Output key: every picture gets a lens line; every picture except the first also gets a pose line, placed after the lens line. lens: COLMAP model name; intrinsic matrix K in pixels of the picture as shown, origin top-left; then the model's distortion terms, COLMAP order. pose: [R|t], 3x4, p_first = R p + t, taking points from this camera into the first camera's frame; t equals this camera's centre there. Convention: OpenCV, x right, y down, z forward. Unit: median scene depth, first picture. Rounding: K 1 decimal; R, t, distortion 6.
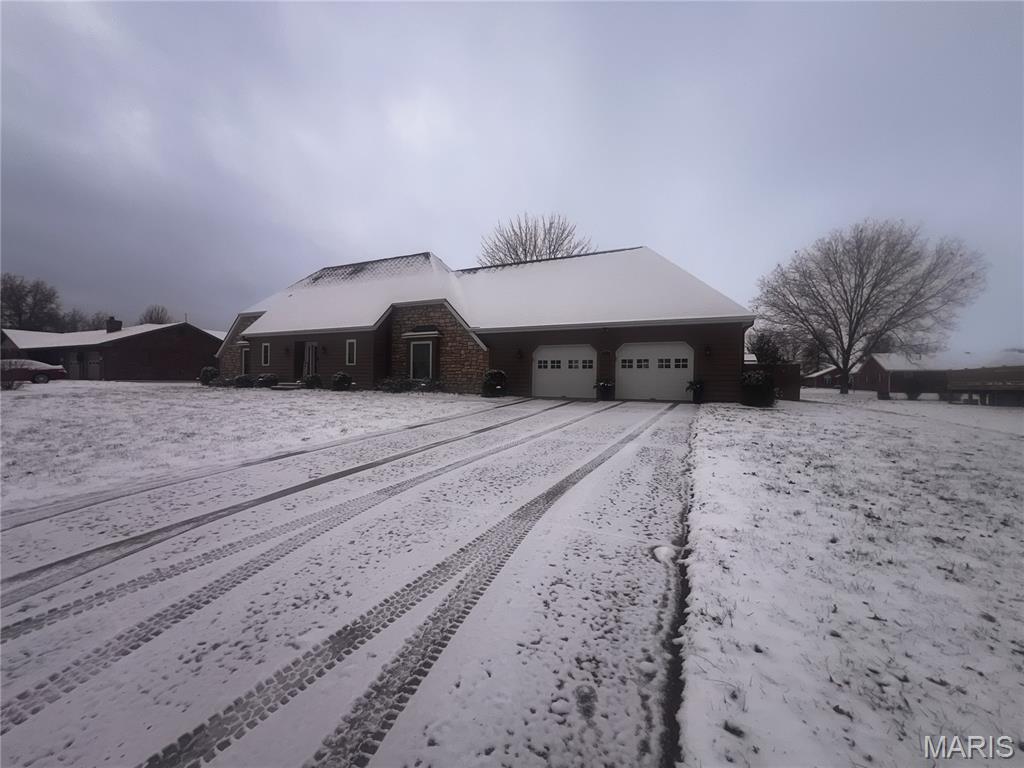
lens RADIAL K [[409.0, 0, 512.9], [0, 409.0, 378.1], [0, 0, 1]] dist [0.000656, -0.000740]
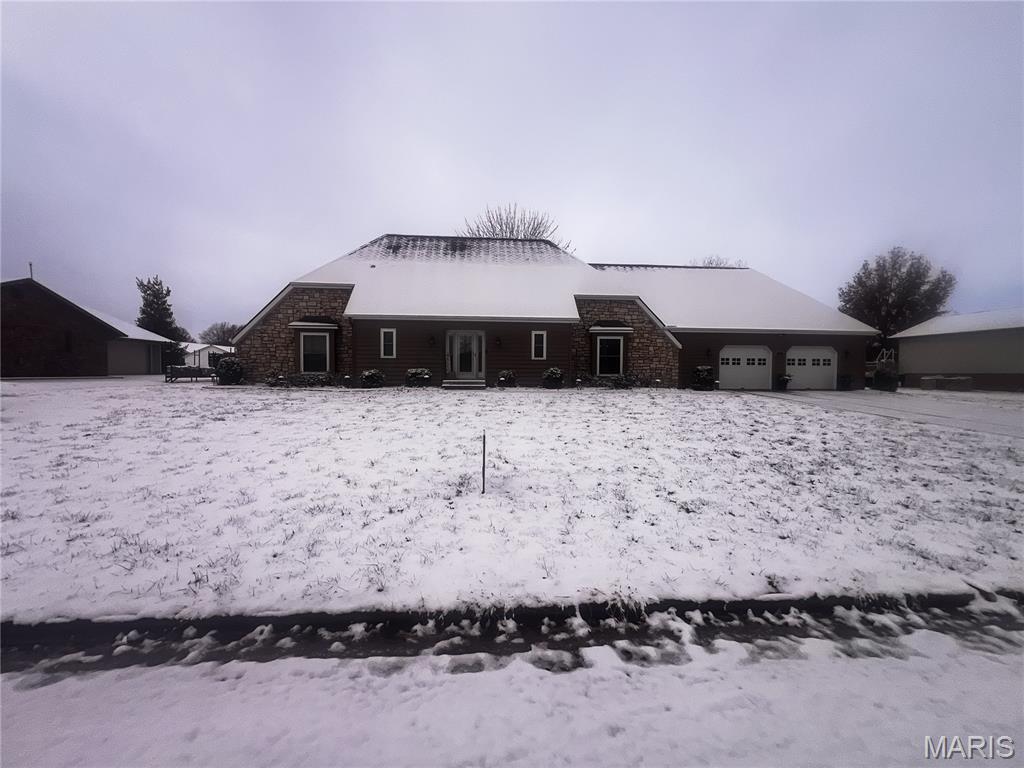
lens RADIAL K [[409.0, 0, 512.3], [0, 409.0, 384.5], [0, 0, 1]] dist [0.000656, -0.000740]
pose [[0.857391, -0.017257, 0.514377, -1.015729], [0.002982, 0.999588, 0.028564, -0.002890], [-0.514658, -0.022956, 0.857088, 0.292314]]
